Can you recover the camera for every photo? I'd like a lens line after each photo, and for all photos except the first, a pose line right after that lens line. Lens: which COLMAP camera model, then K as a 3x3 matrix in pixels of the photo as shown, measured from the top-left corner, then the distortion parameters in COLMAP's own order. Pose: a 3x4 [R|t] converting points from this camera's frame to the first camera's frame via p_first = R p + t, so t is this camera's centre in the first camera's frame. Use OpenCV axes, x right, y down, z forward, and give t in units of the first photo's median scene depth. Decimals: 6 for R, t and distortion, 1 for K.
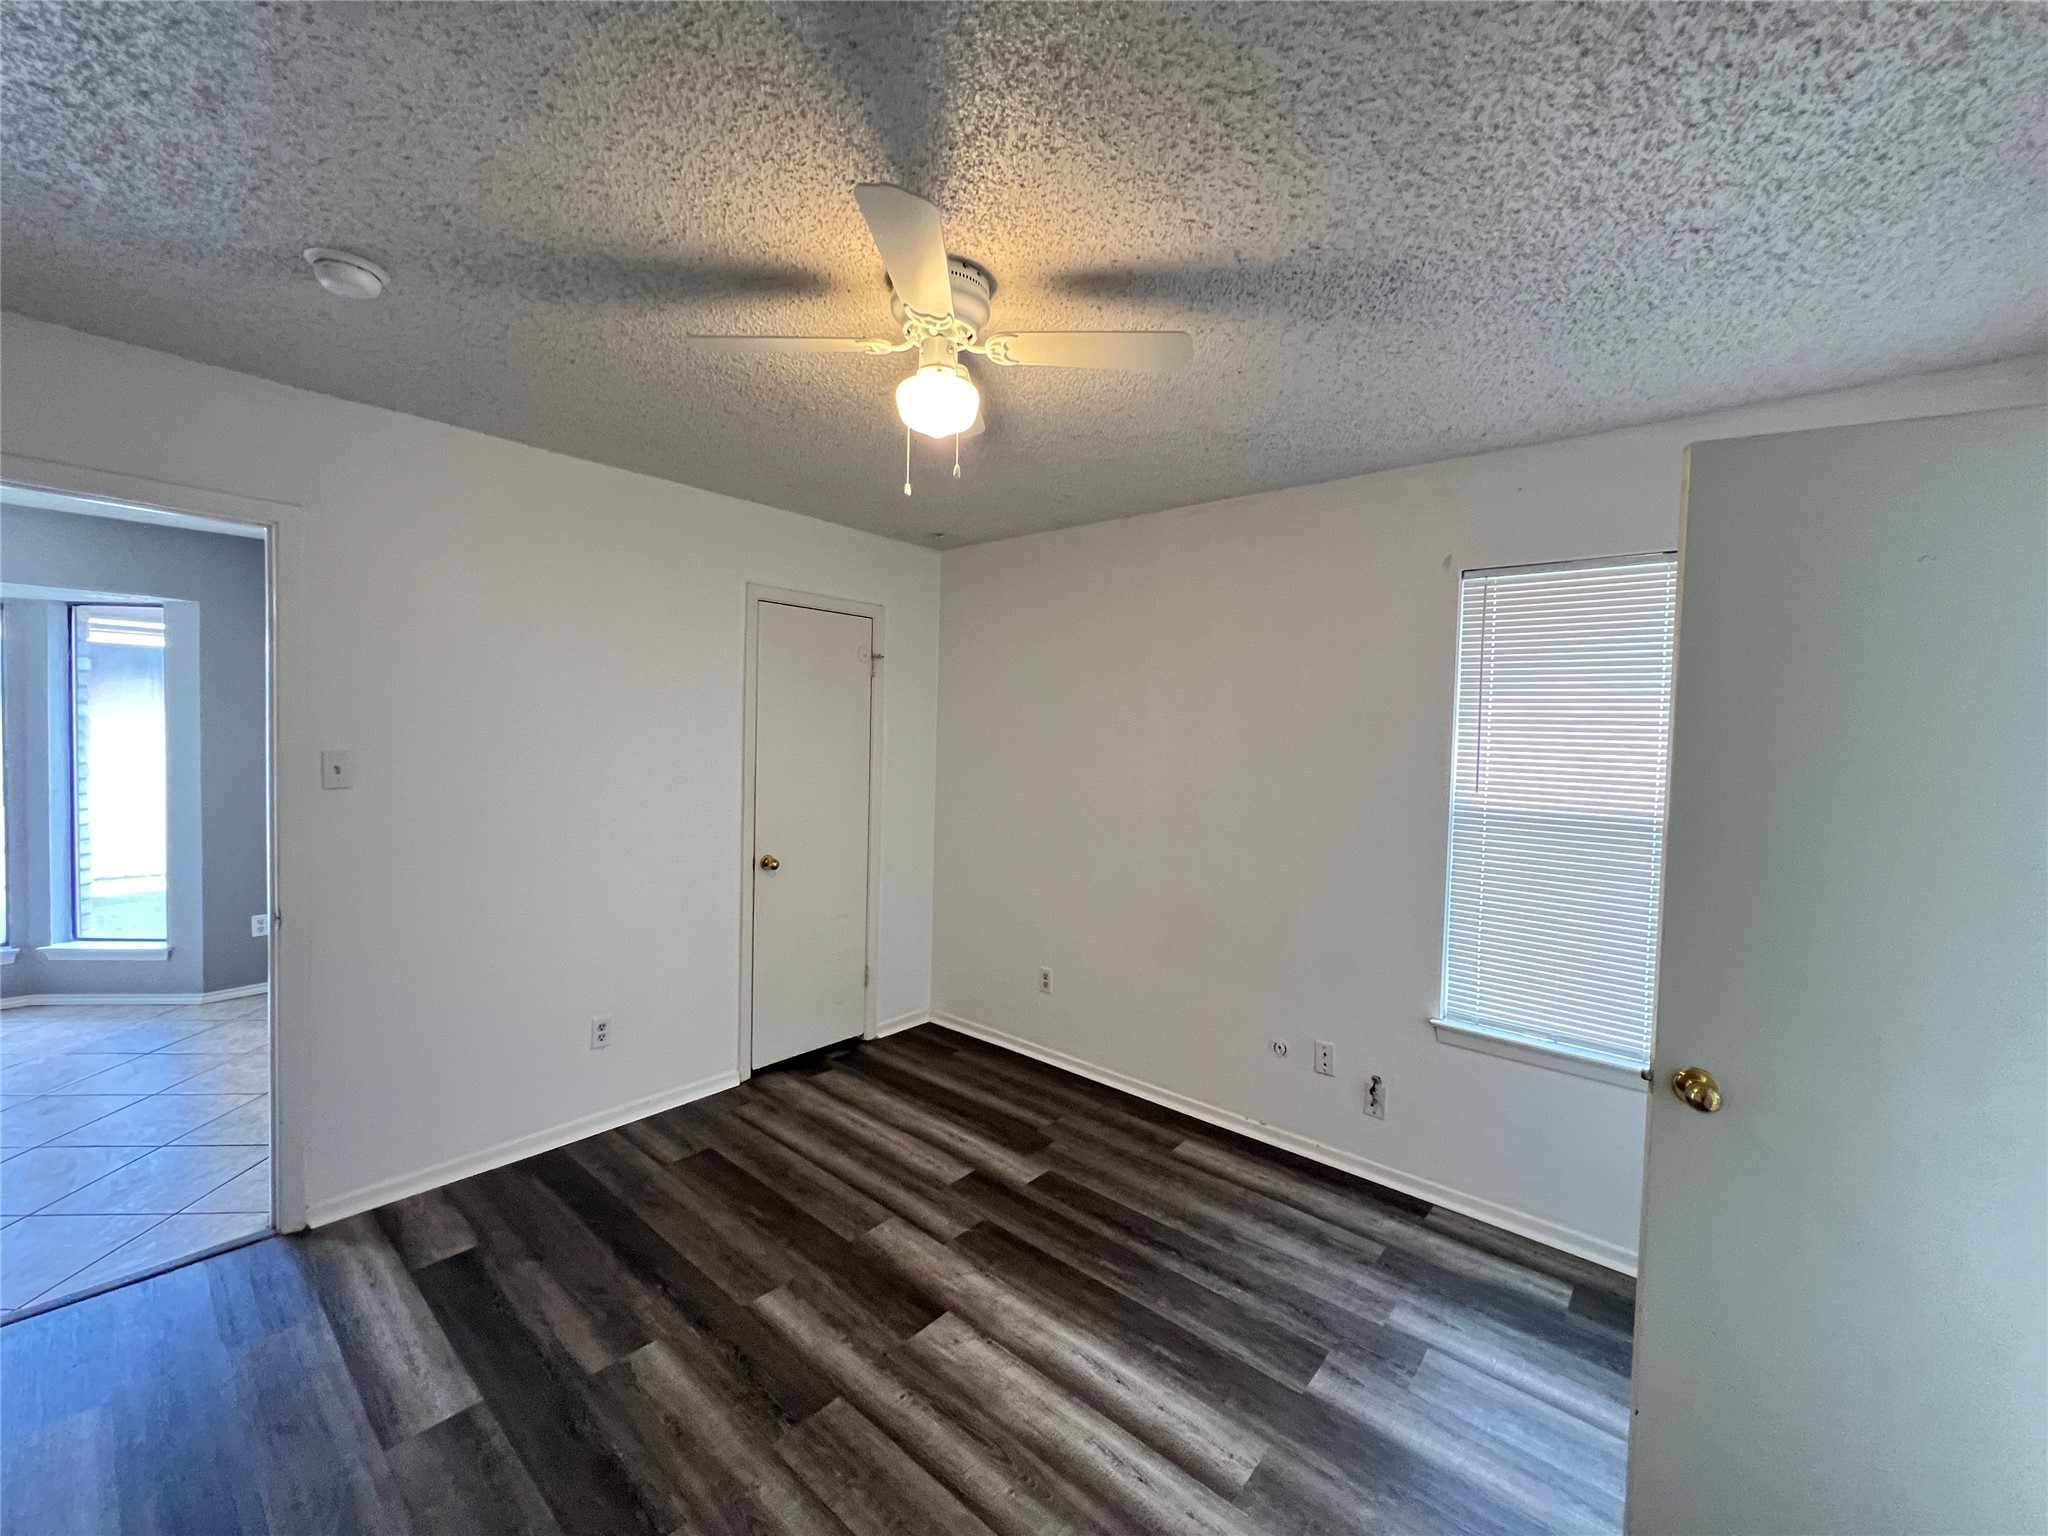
lens RADIAL K [[817.9, 0, 1018.0], [0, 817.9, 763.1], [0, 0, 1]] dist [-0.002752, 0.000598]
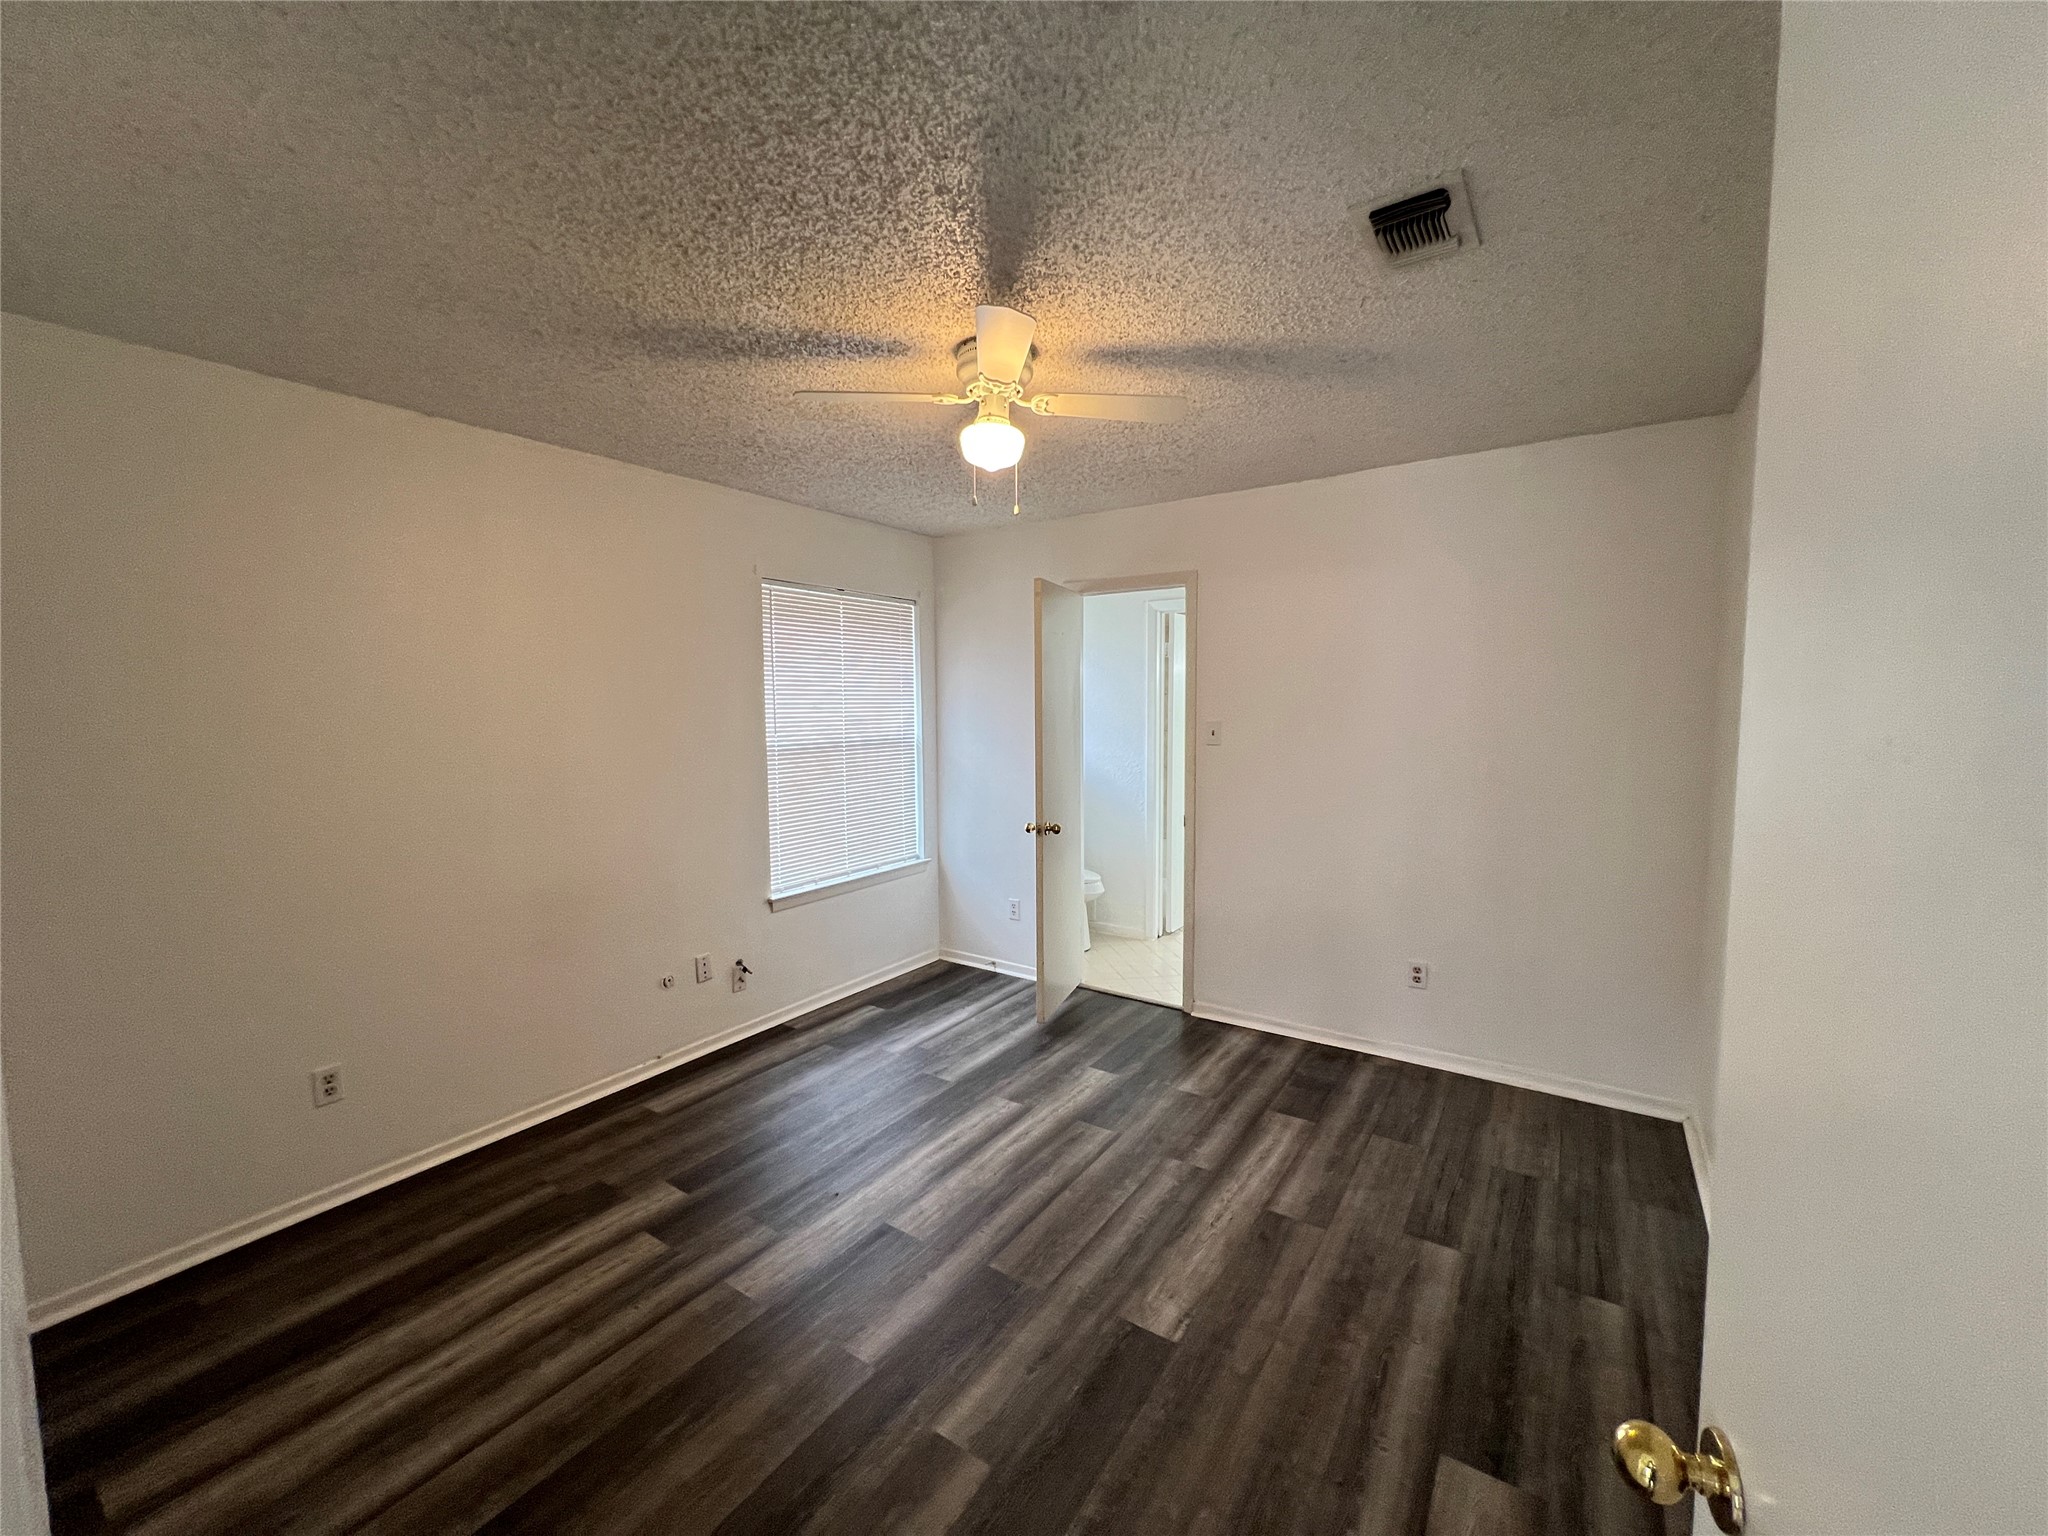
lens RADIAL K [[817.9, 0, 1018.0], [0, 817.9, 763.1], [0, 0, 1]] dist [-0.002752, 0.000598]
pose [[-0.110076, -0.104498, 0.988415, -0.877705], [0.042303, 0.993064, 0.109700, -0.051271], [-0.993023, 0.053888, -0.104892, 0.692442]]
